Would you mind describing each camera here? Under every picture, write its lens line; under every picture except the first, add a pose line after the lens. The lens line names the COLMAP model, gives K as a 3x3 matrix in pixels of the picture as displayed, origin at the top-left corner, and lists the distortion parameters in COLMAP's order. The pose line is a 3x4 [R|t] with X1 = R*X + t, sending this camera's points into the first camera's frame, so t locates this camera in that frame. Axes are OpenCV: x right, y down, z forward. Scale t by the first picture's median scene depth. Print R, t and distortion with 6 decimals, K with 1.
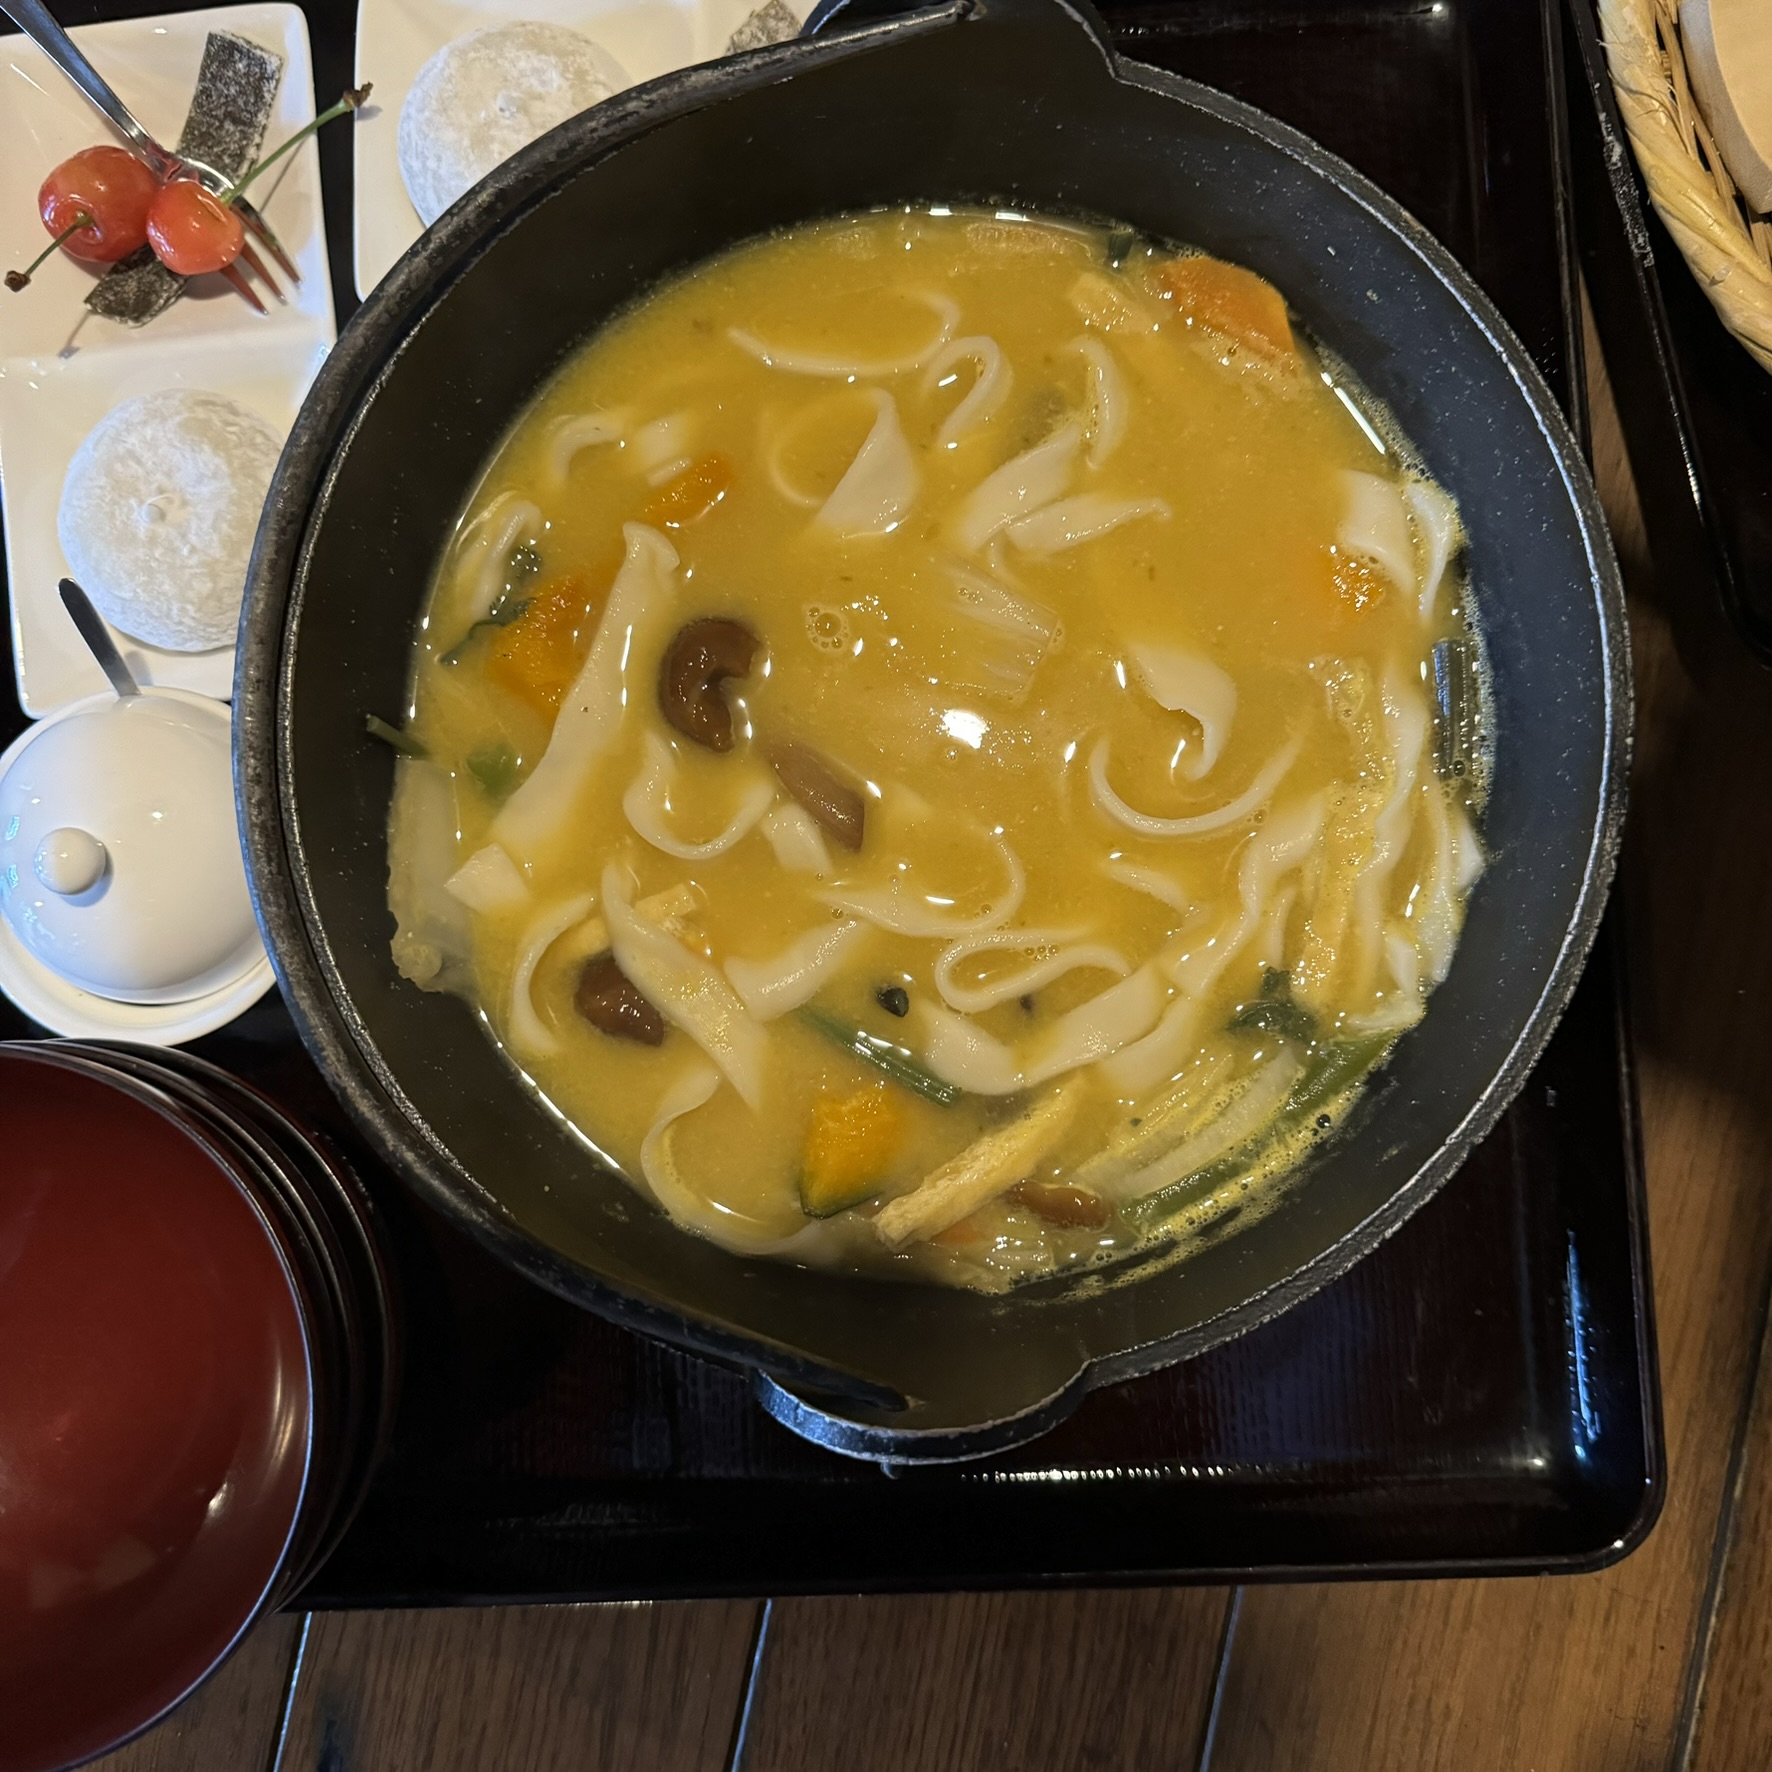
lens RADIAL K [[1699.9, 0, 888.6], [0, 1699.9, 883.0], [0, 0, 1]] dist [-0.006778, 0.000000]
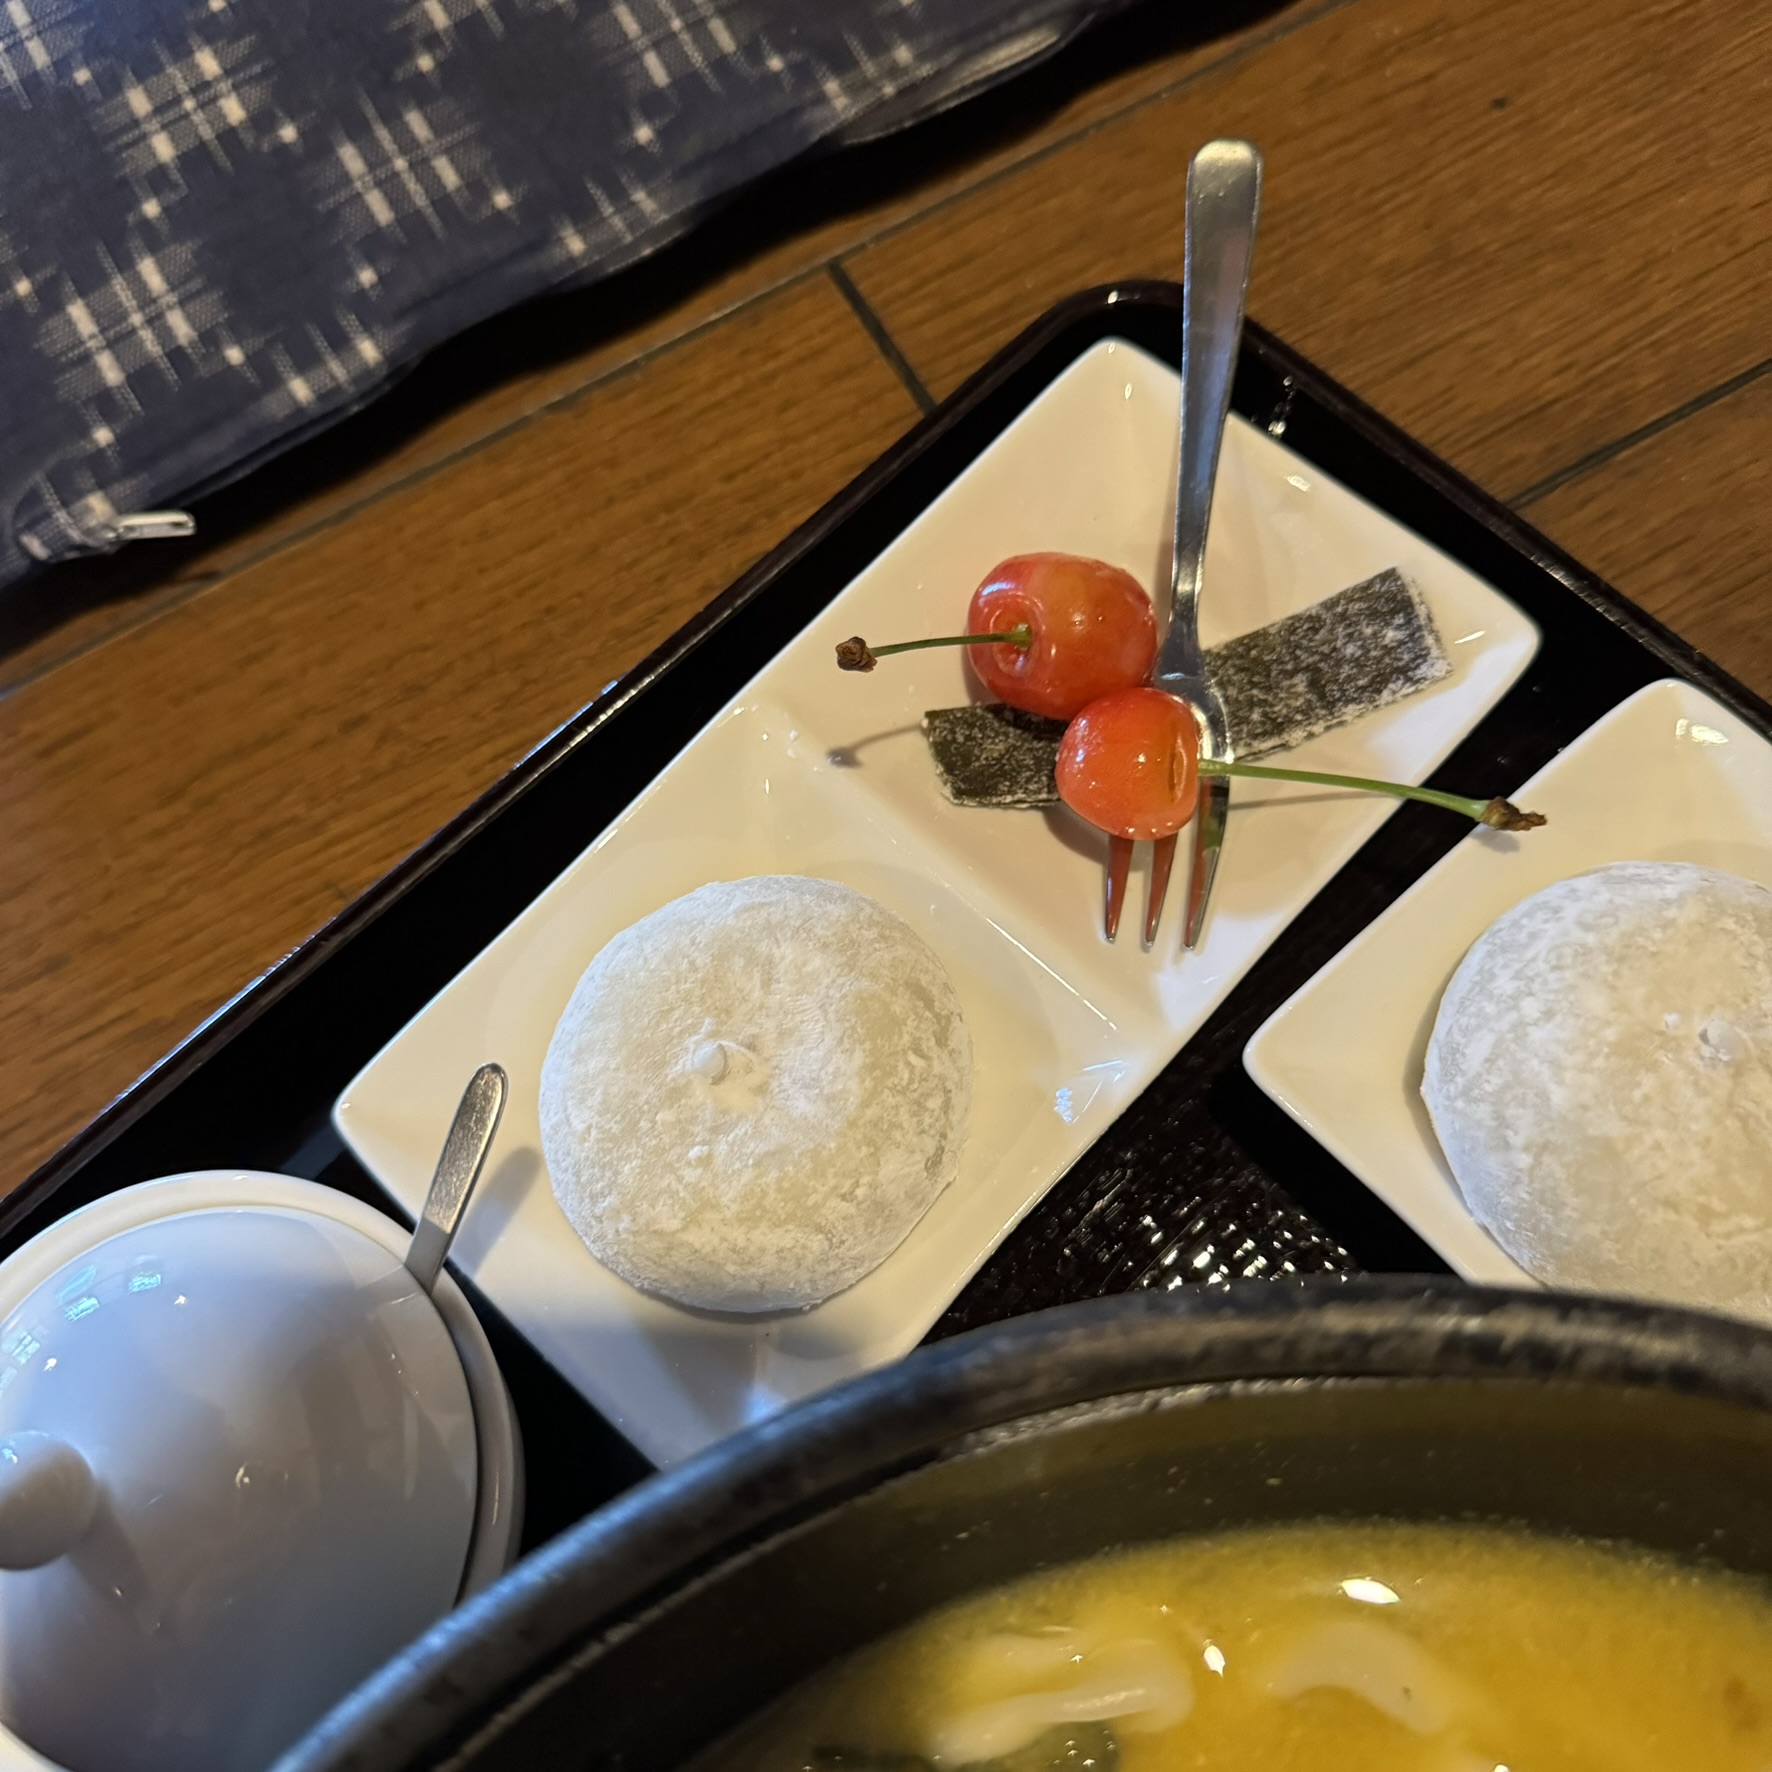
lens RADIAL K [[1520.6, 0, 883.4], [0, 1520.6, 887.6], [0, 0, 1]] dist [0.008936, -0.045071]
pose [[0.638336, 0.709964, -0.297453, -0.272994], [-0.752677, 0.656639, -0.047979, -0.262522], [0.161256, 0.254513, 0.953530, 0.481761]]
